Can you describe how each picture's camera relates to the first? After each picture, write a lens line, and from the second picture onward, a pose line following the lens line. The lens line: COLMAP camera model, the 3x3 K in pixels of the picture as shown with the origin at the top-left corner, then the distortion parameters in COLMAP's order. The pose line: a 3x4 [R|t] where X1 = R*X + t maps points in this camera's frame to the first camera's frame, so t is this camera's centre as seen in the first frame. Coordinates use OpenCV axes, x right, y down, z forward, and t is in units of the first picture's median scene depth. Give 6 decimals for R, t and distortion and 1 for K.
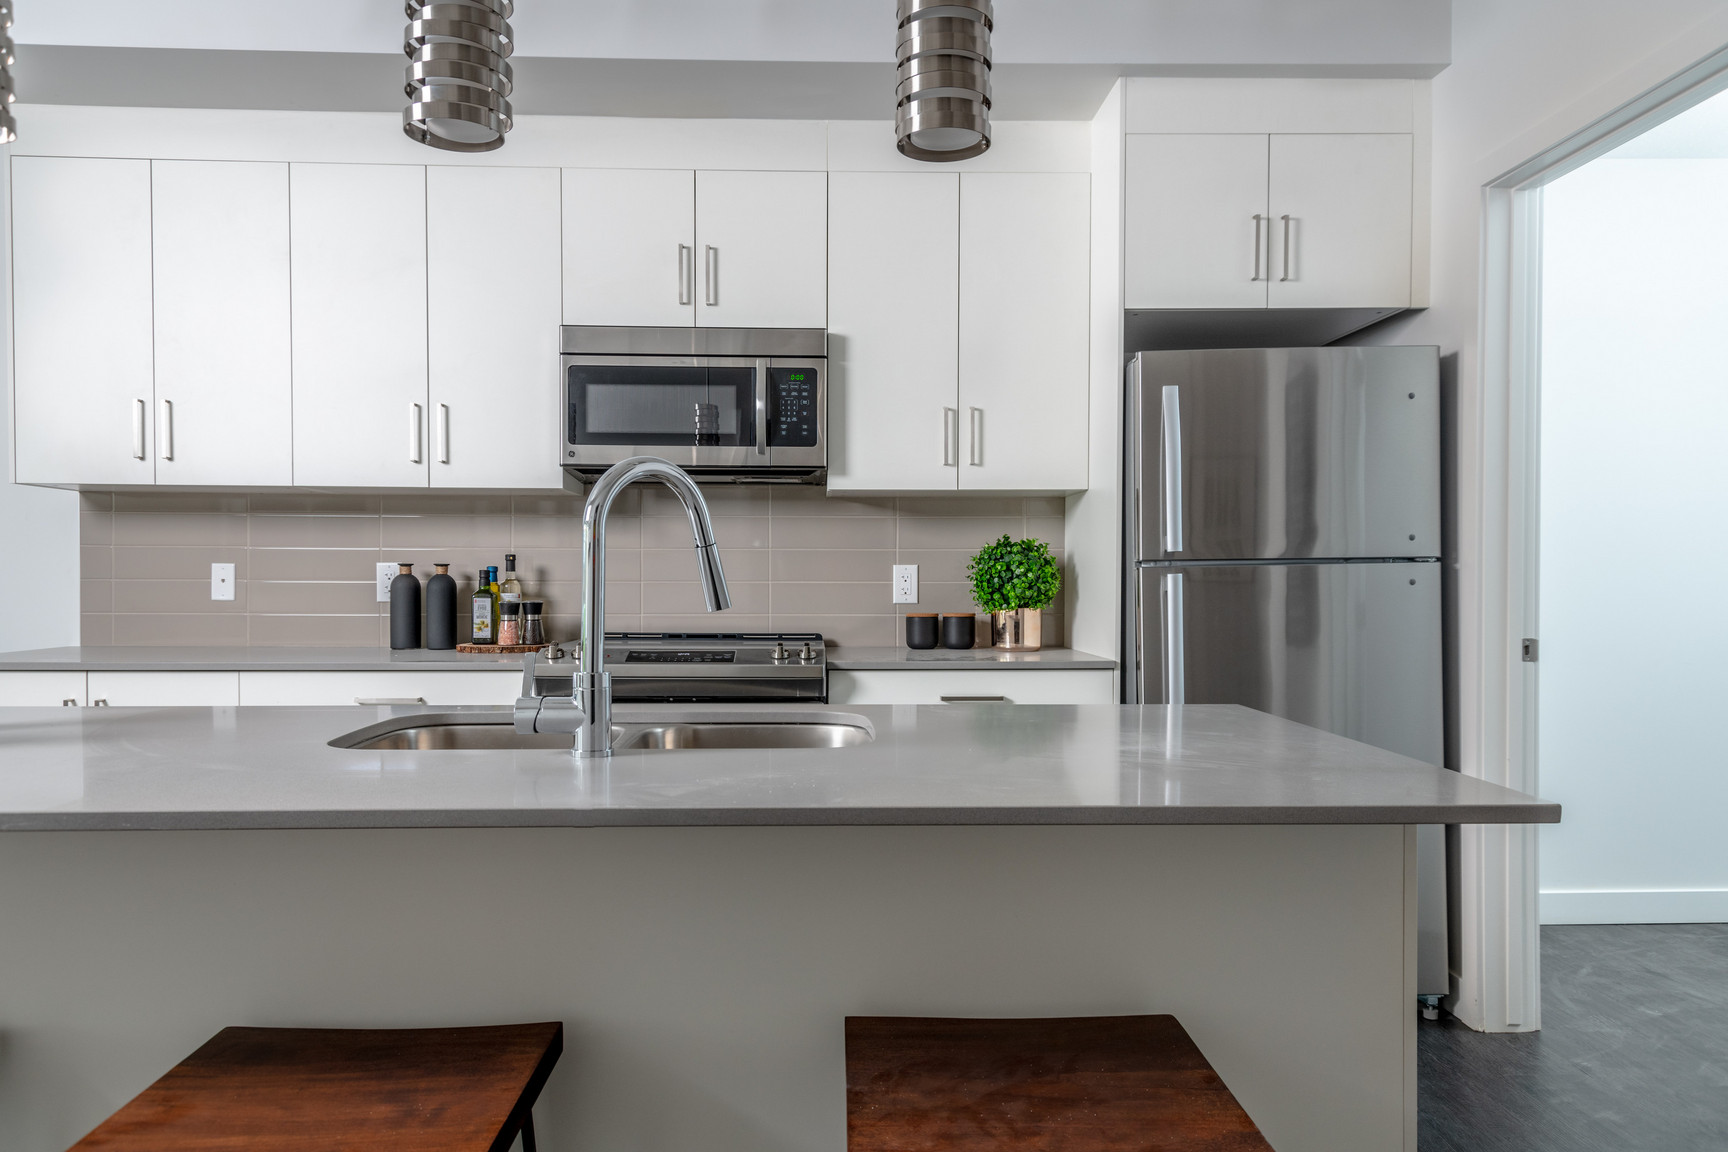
lens RADIAL K [[1167.2, 0, 864.0], [0, 1167.2, 576.0], [0, 0, 1]] dist [0.000197, -0.000771]
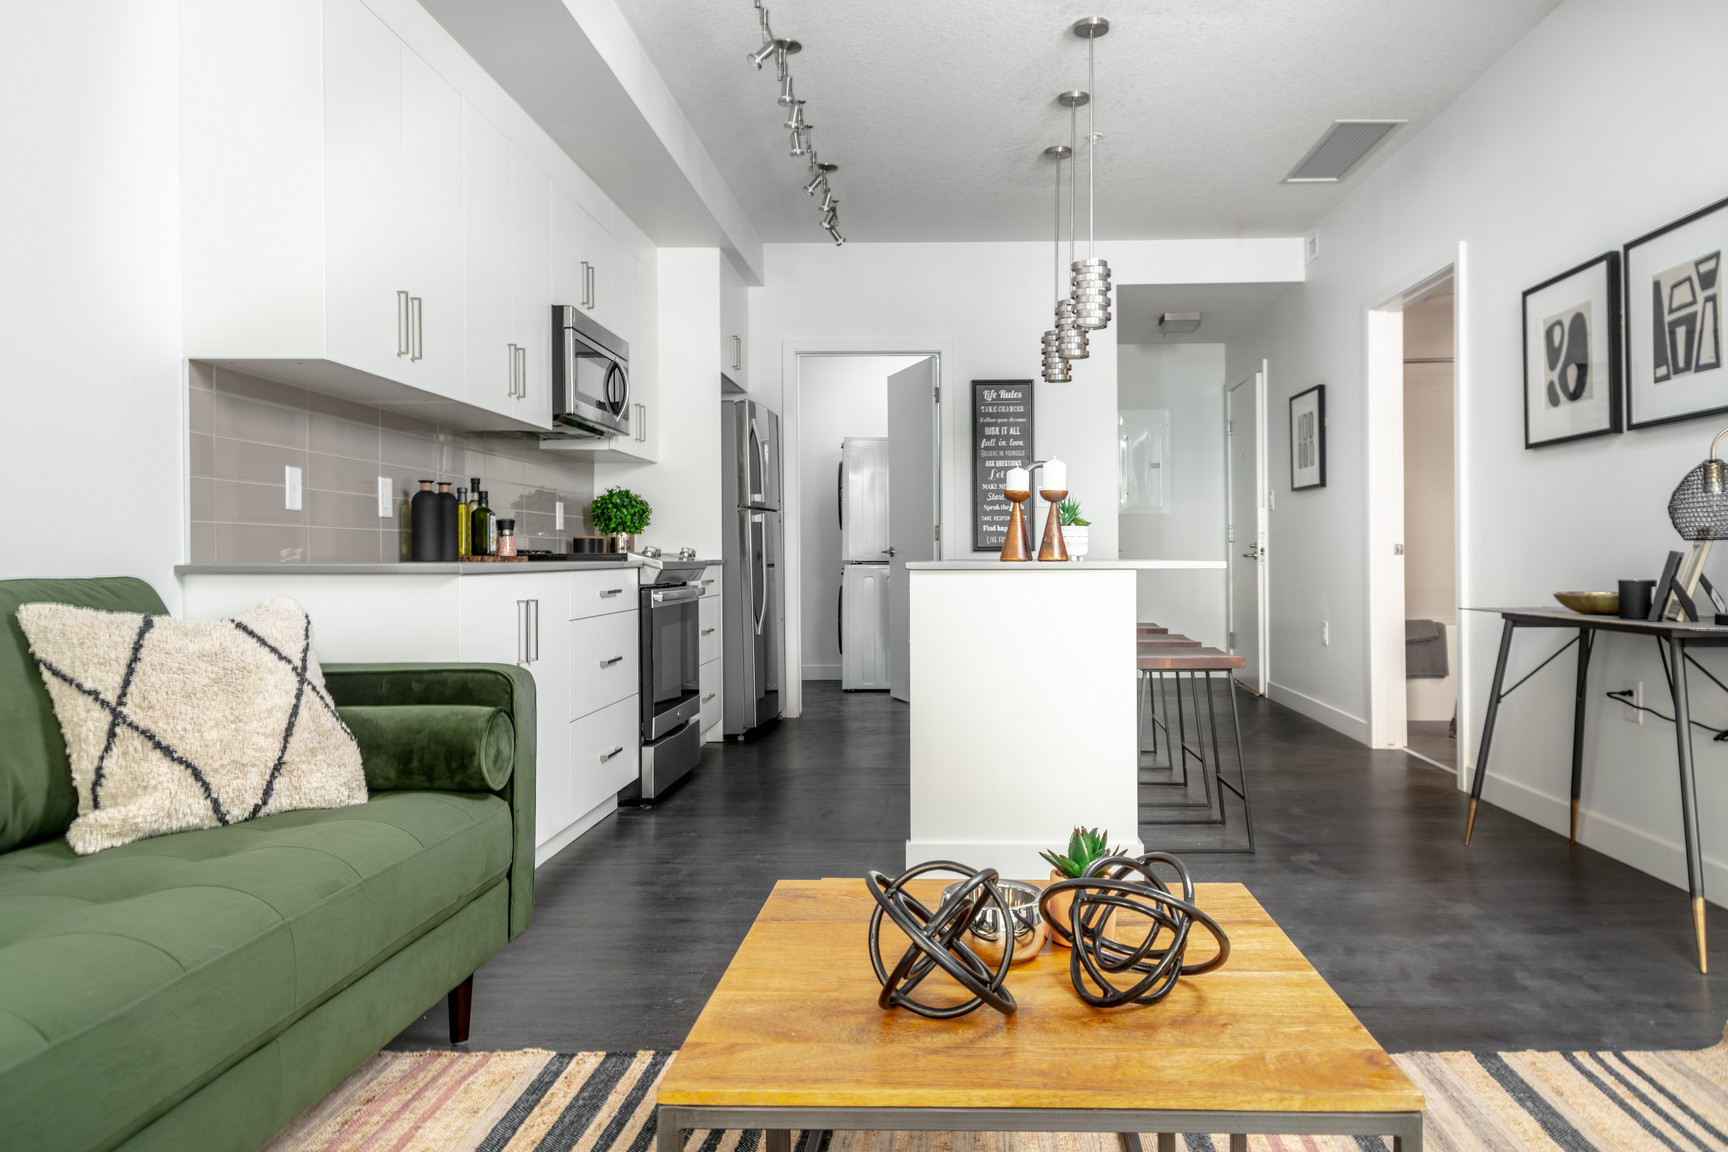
lens RADIAL K [[1138.4, 0, 945.2], [0, 1138.4, 567.7], [0, 0, 1]] dist [0.026823, 0.000382]
pose [[0.054226, -0.013084, 0.998443, -1.477074], [0.005041, 0.999905, 0.012829, 0.059664], [-0.998516, 0.004337, 0.054287, 0.510467]]
